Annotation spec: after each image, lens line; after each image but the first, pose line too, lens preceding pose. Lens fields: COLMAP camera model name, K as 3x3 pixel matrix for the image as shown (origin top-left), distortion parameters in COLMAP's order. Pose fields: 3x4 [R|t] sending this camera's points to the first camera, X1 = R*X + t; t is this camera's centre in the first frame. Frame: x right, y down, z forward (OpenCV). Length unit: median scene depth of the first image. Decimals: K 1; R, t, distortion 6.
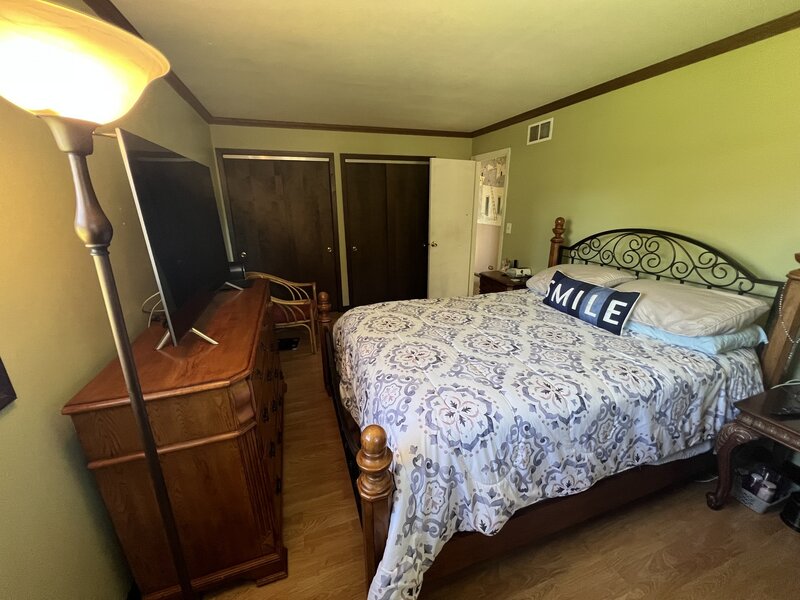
lens RADIAL K [[321.5, 0, 400.0], [0, 321.5, 300.0], [0, 0, 1]] dist [0.000338, -0.000016]
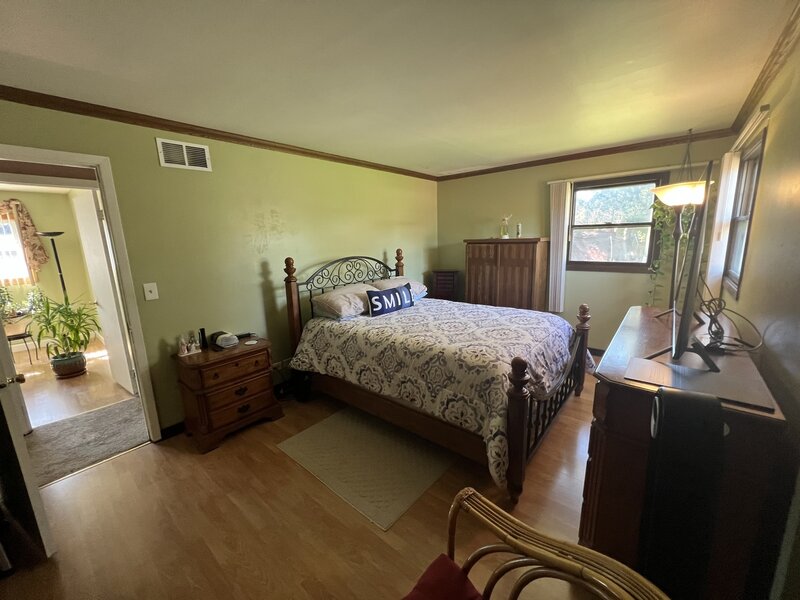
lens RADIAL K [[321.5, 0, 400.0], [0, 321.5, 300.0], [0, 0, 1]] dist [0.000338, -0.000016]
pose [[-0.511546, -0.141966, 0.847447, -0.666280], [0.290926, 0.899391, 0.326280, -0.430284], [-0.808506, 0.413452, -0.418779, 1.407928]]
